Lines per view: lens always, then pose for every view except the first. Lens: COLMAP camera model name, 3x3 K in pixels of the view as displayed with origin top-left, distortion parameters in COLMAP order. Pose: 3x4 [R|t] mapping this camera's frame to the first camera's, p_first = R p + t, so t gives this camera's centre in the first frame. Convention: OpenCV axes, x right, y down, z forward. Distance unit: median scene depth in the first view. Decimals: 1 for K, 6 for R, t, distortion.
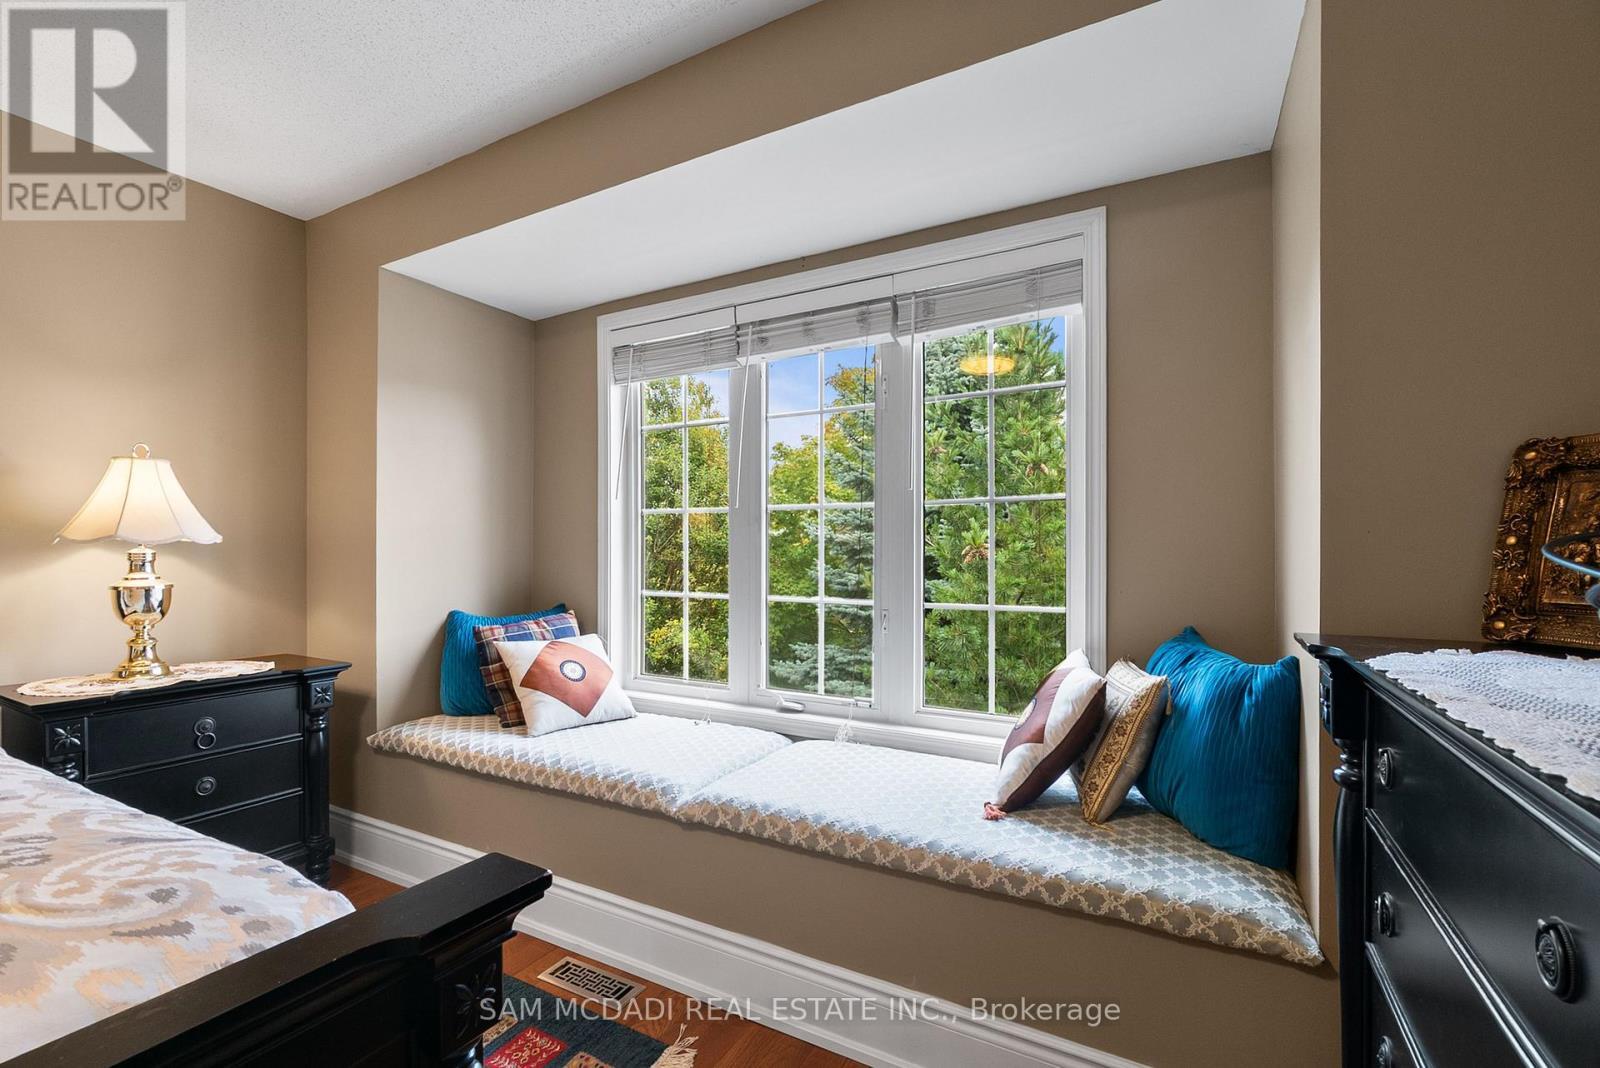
lens RADIAL K [[702.0, 0, 770.7], [0, 702.0, 546.8], [0, 0, 1]] dist [0.001865, -0.000772]
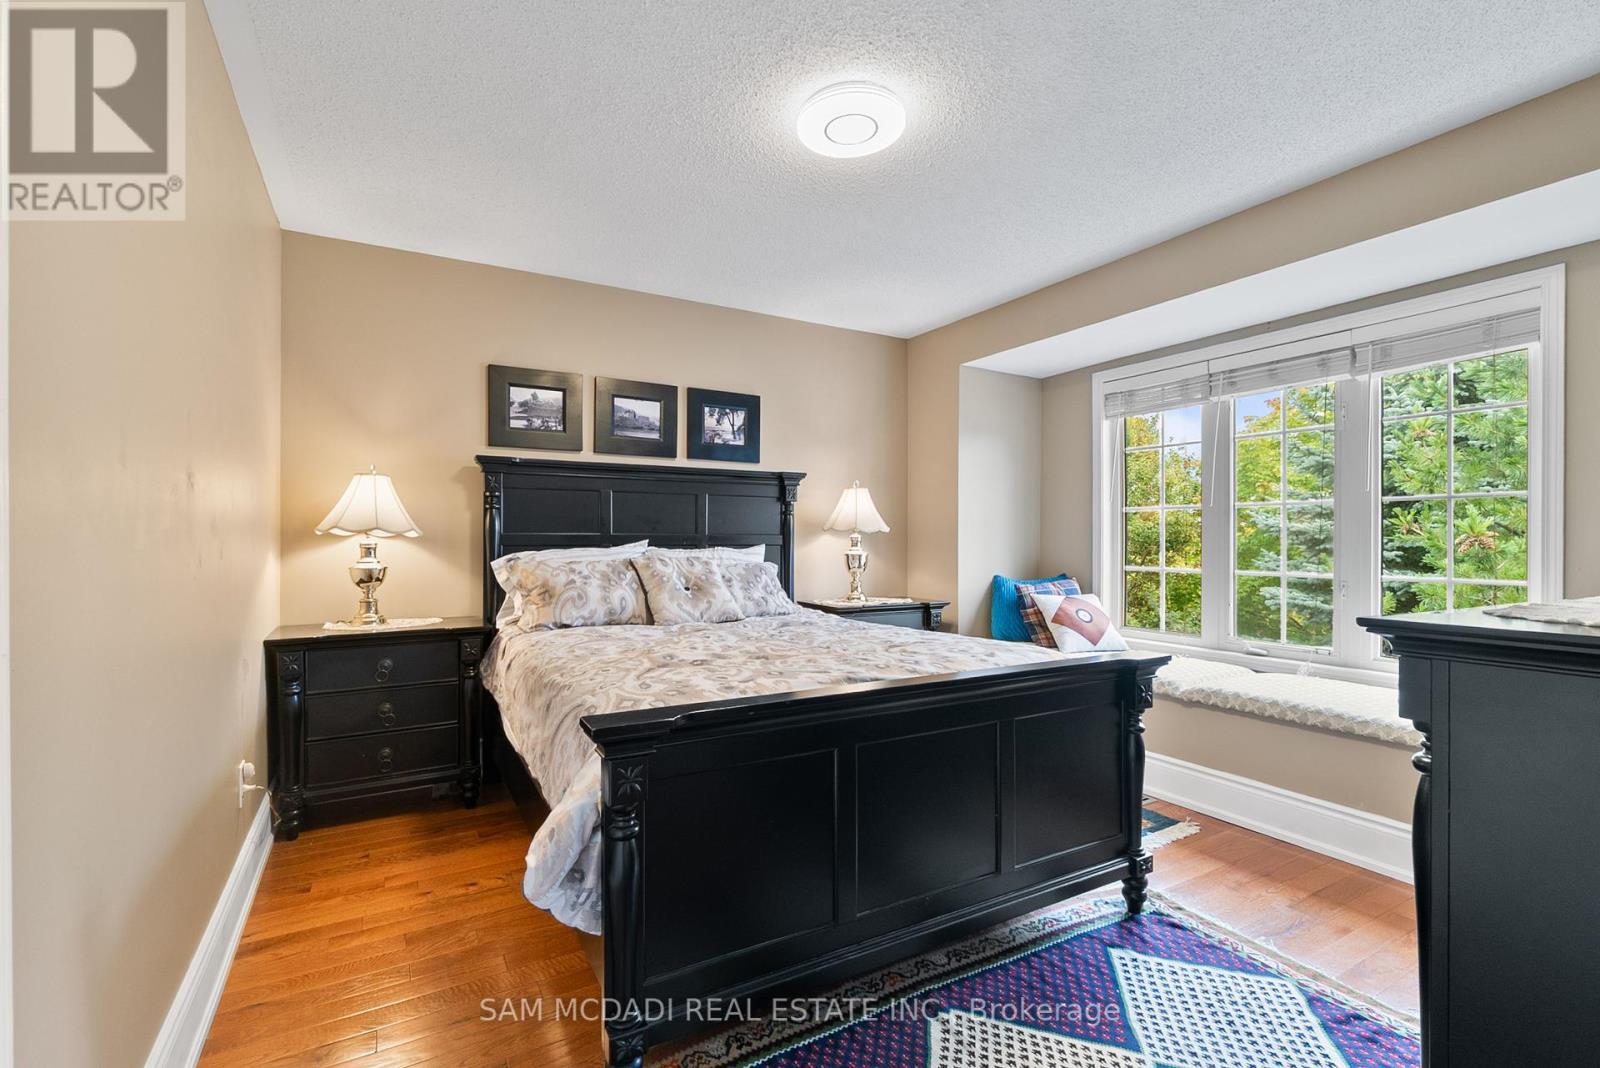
lens RADIAL K [[702.0, 0, 787.4], [0, 702.0, 536.0], [0, 0, 1]] dist [0.001865, -0.000772]
pose [[0.865024, 0.001817, -0.501727, -0.075851], [-0.002330, 0.999997, -0.000395, 0.006164], [0.501725, 0.001511, 0.865026, -0.636845]]
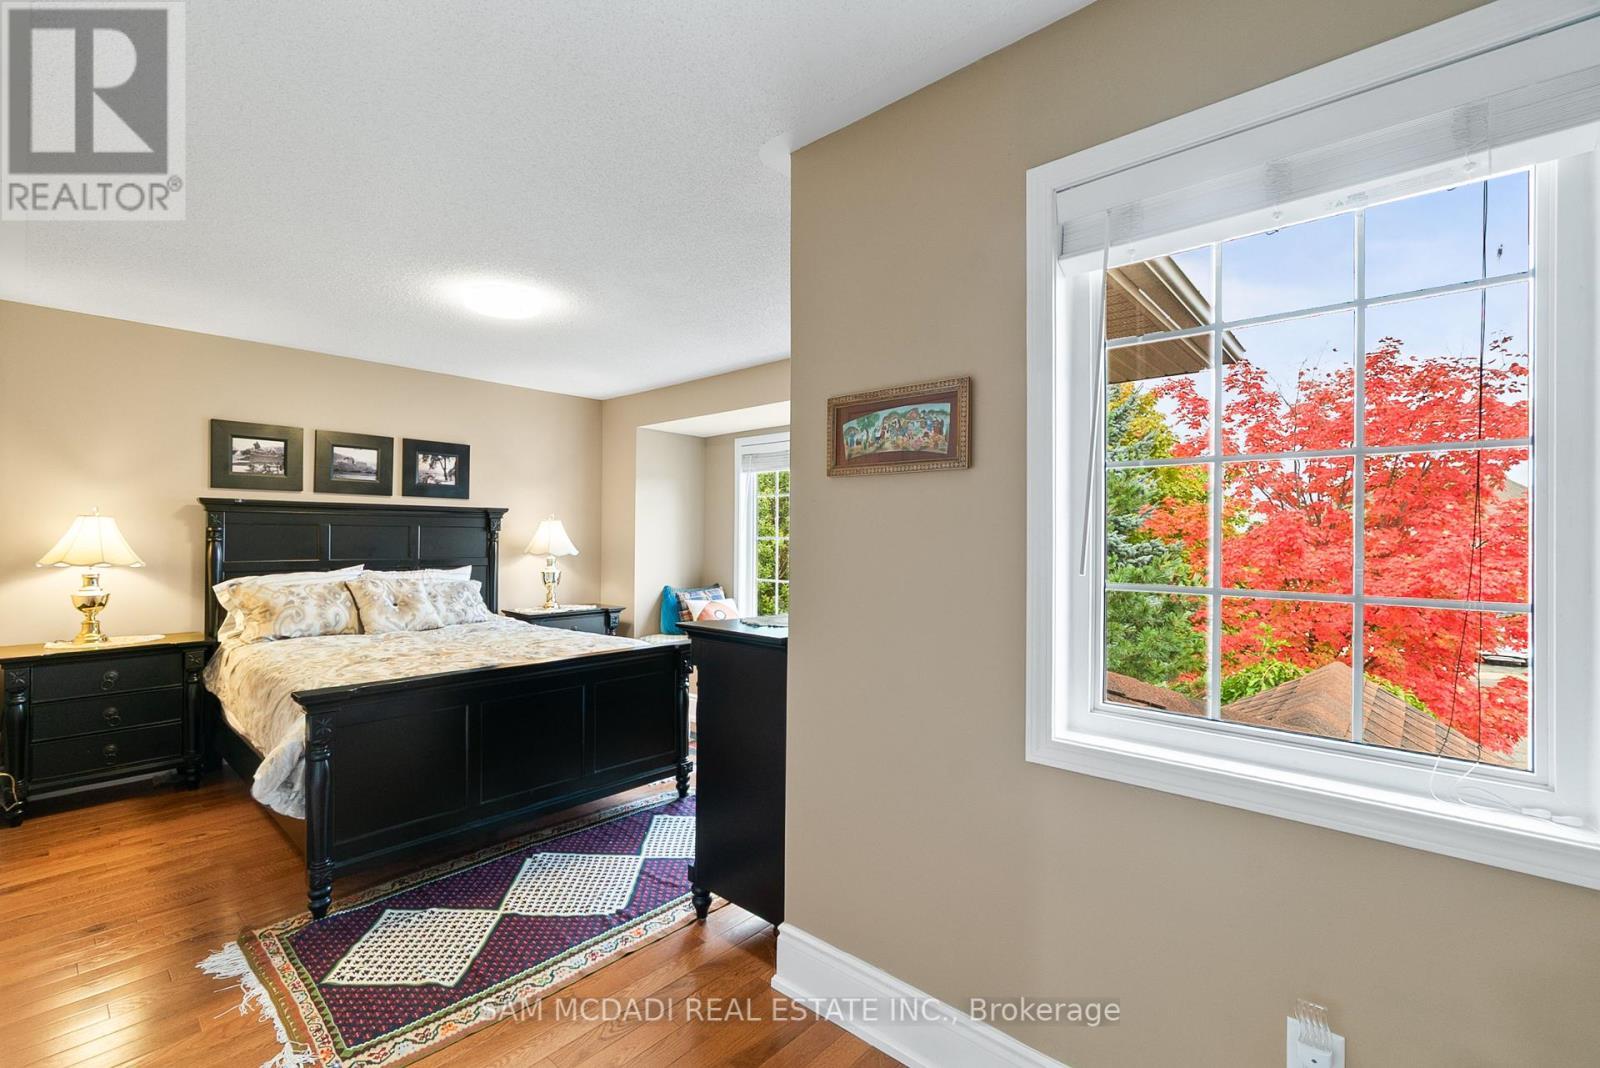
lens RADIAL K [[702.0, 0, 778.4], [0, 702.0, 531.6], [0, 0, 1]] dist [0.001865, -0.000772]
pose [[0.974656, 0.006753, -0.223607, 0.359824], [-0.007500, 0.999969, -0.002494, -0.070528], [0.223583, 0.004108, 0.974676, -1.020690]]
